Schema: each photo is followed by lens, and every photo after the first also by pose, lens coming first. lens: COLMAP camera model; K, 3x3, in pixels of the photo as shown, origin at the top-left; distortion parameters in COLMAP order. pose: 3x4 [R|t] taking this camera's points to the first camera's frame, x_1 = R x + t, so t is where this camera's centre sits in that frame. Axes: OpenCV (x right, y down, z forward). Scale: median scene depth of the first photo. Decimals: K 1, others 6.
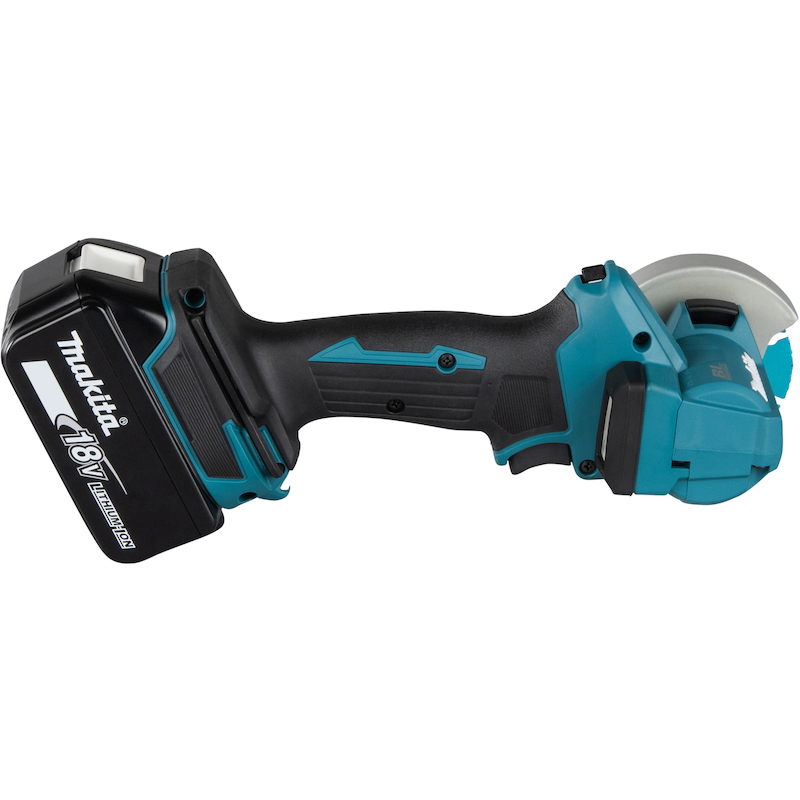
lens RADIAL K [[3900.1, 0, 400.0], [0, 3900.1, 400.0], [0, 0, 1]] dist [0.004438, 1.514327]
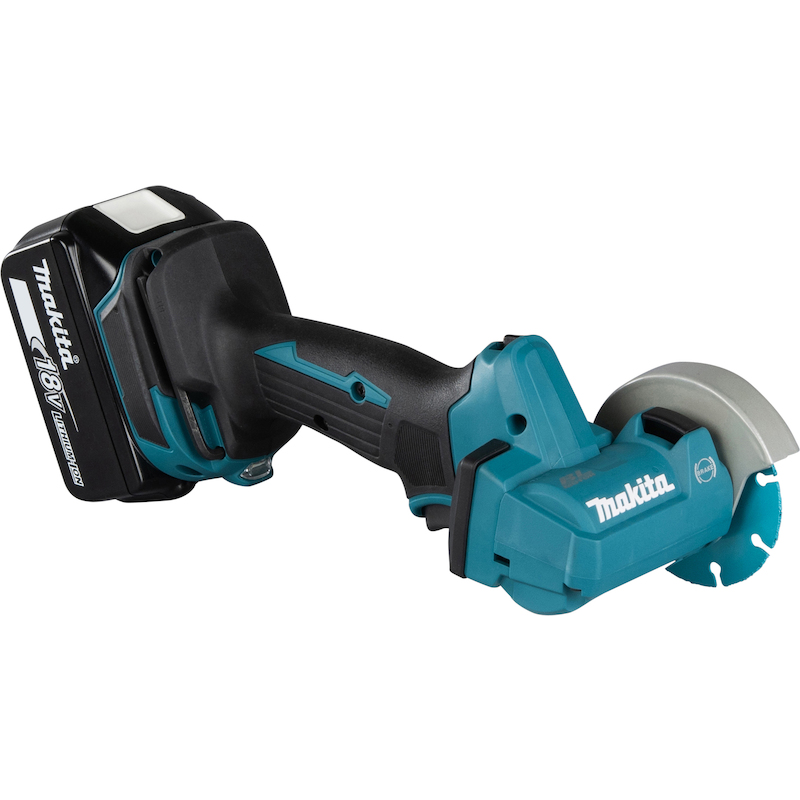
lens RADIAL K [[3900.1, 0, 400.0], [0, 3900.1, 400.0], [0, 0, 1]] dist [0.004438, 1.514327]
pose [[0.735568, 0.259743, -0.625678, 0.630168], [-0.263873, 0.960487, 0.088518, -0.096625], [0.623947, 0.099988, 0.775043, 0.263560]]
